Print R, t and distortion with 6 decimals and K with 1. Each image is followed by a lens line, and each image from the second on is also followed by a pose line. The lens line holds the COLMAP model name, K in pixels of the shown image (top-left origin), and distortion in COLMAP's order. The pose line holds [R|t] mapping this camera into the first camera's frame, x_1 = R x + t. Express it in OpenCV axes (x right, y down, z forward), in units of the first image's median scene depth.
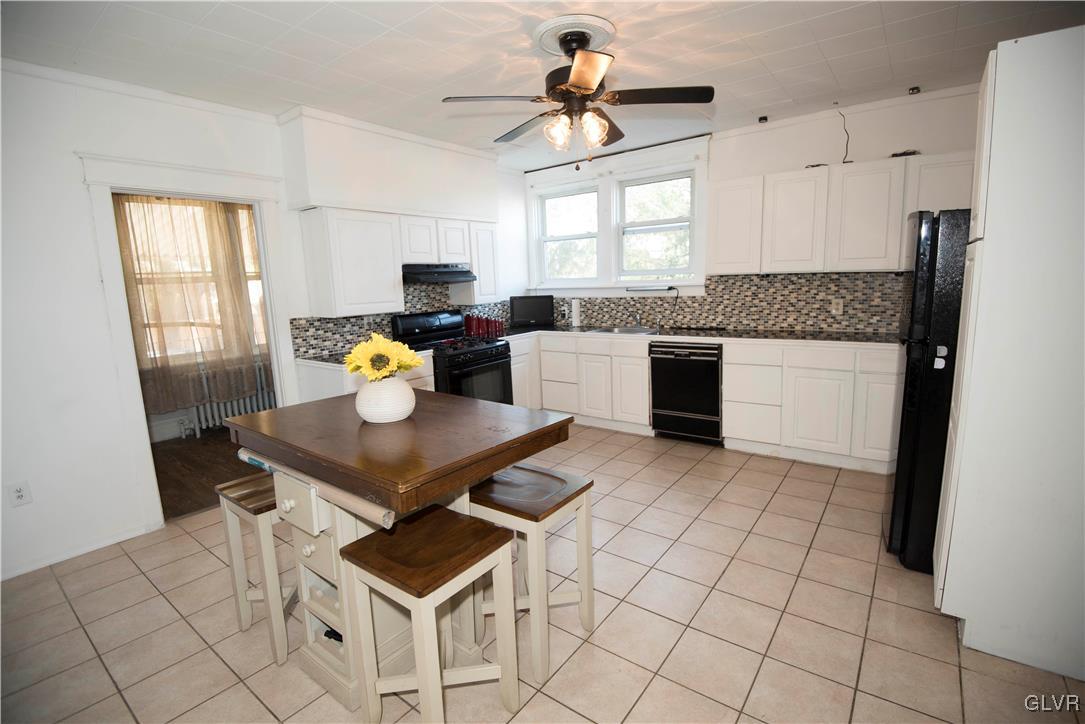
lens RADIAL K [[495.6, 0, 538.7], [0, 495.6, 369.5], [0, 0, 1]] dist [-0.022167, -0.006892]
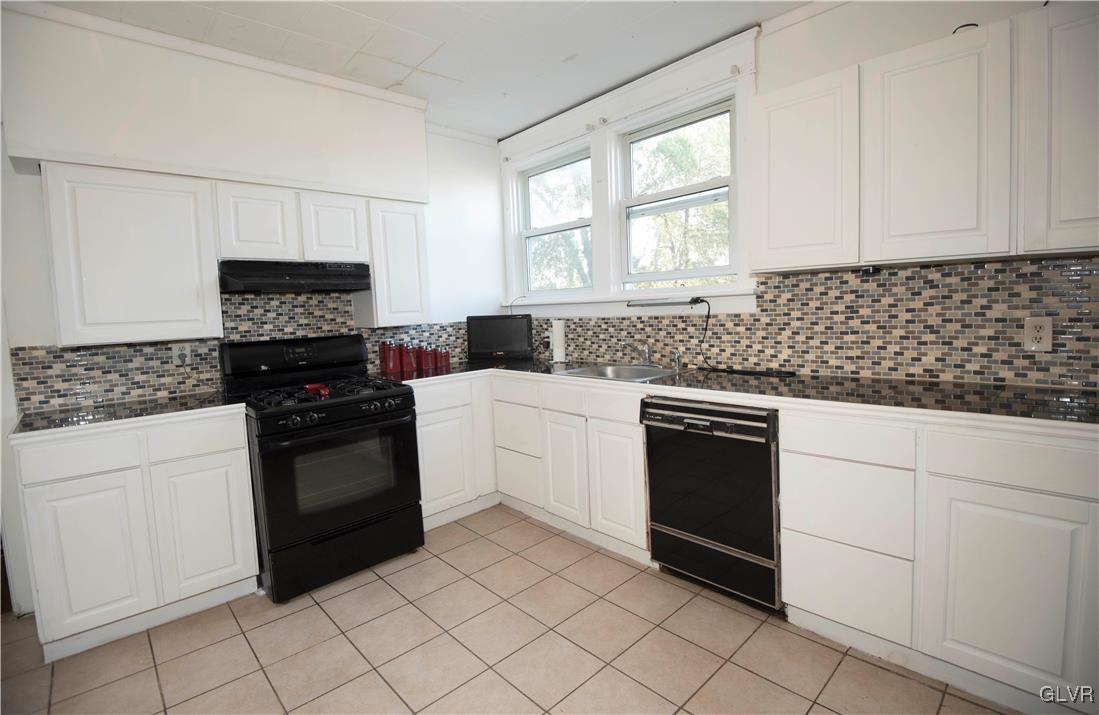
lens RADIAL K [[505.9, 0, 550.3], [0, 505.9, 352.4], [0, 0, 1]] dist [-0.032172, -0.002681]
pose [[0.987214, 0.012900, -0.158878, 0.205906], [-0.026576, 0.996090, -0.084256, -0.053649], [0.157170, 0.087401, 0.983696, 0.429830]]
